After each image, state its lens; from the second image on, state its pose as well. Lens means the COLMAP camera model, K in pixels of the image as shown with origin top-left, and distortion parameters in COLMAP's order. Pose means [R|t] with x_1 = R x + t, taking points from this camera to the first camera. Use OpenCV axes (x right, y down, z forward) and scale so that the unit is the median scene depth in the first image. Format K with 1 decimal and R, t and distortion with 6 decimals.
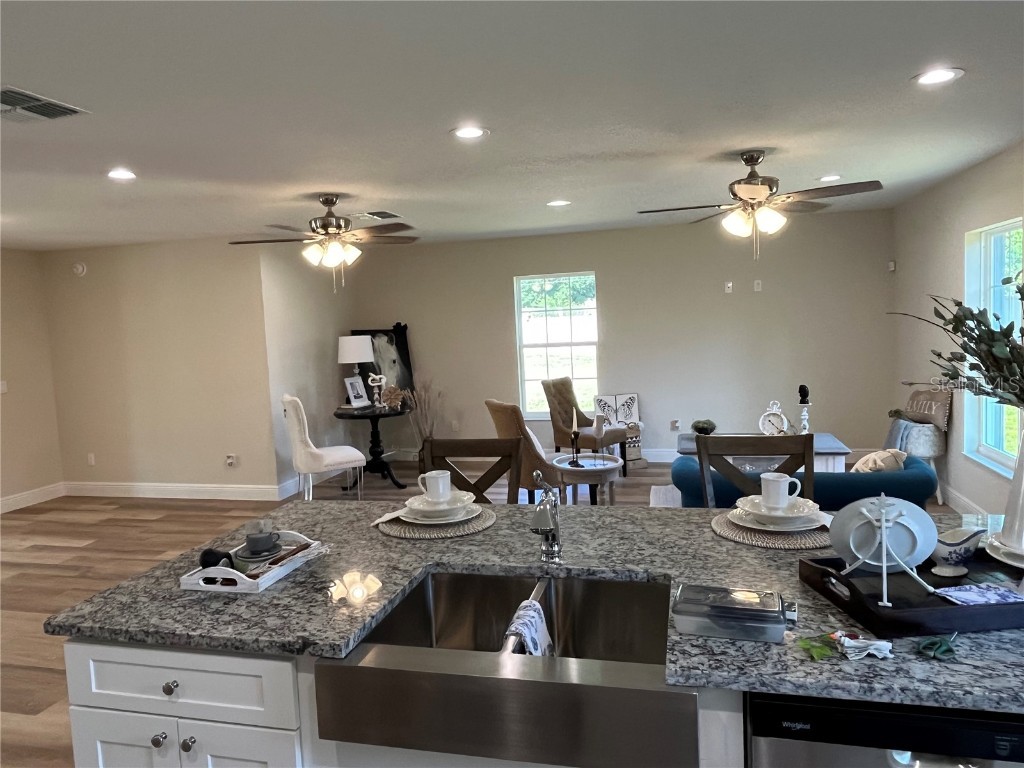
lens RADIAL K [[709.4, 0, 512.0], [0, 709.4, 384.0], [0, 0, 1]] dist [0.007454, 0.001546]
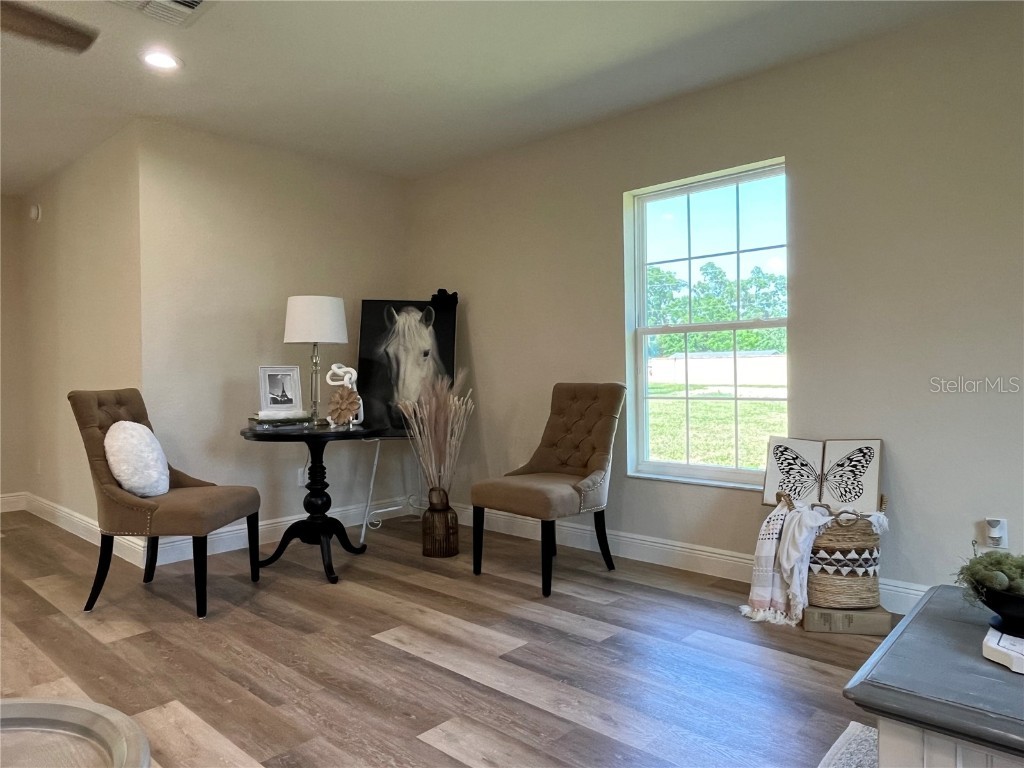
lens RADIAL K [[685.8, 0, 512.0], [0, 685.8, 384.0], [0, 0, 1]] dist [-0.000655, -0.001120]
pose [[0.883736, 0.043825, -0.465929, 0.173654], [-0.072126, 0.996465, -0.043077, 0.013735], [0.462394, 0.071675, 0.883773, 0.562268]]
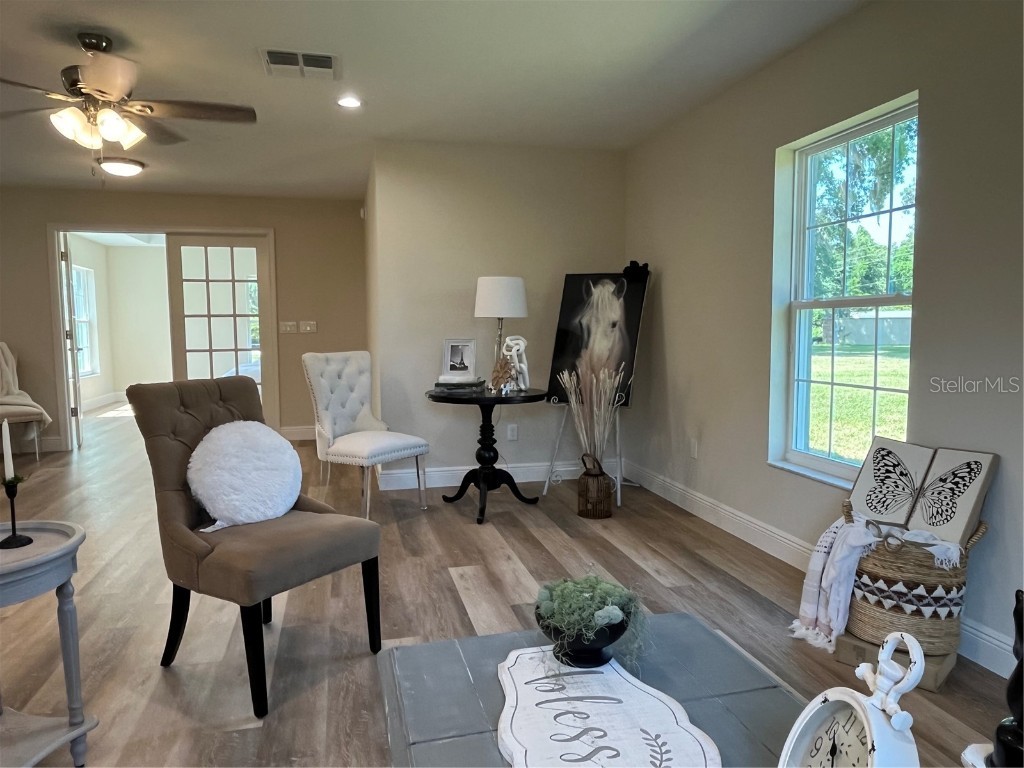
lens RADIAL K [[709.4, 0, 512.0], [0, 709.4, 384.0], [0, 0, 1]] dist [0.007454, 0.001546]
pose [[0.472827, 0.116480, -0.873423, 0.352120], [-0.098290, 0.992010, 0.079086, -0.021966], [0.875656, 0.048455, 0.480498, 0.668760]]
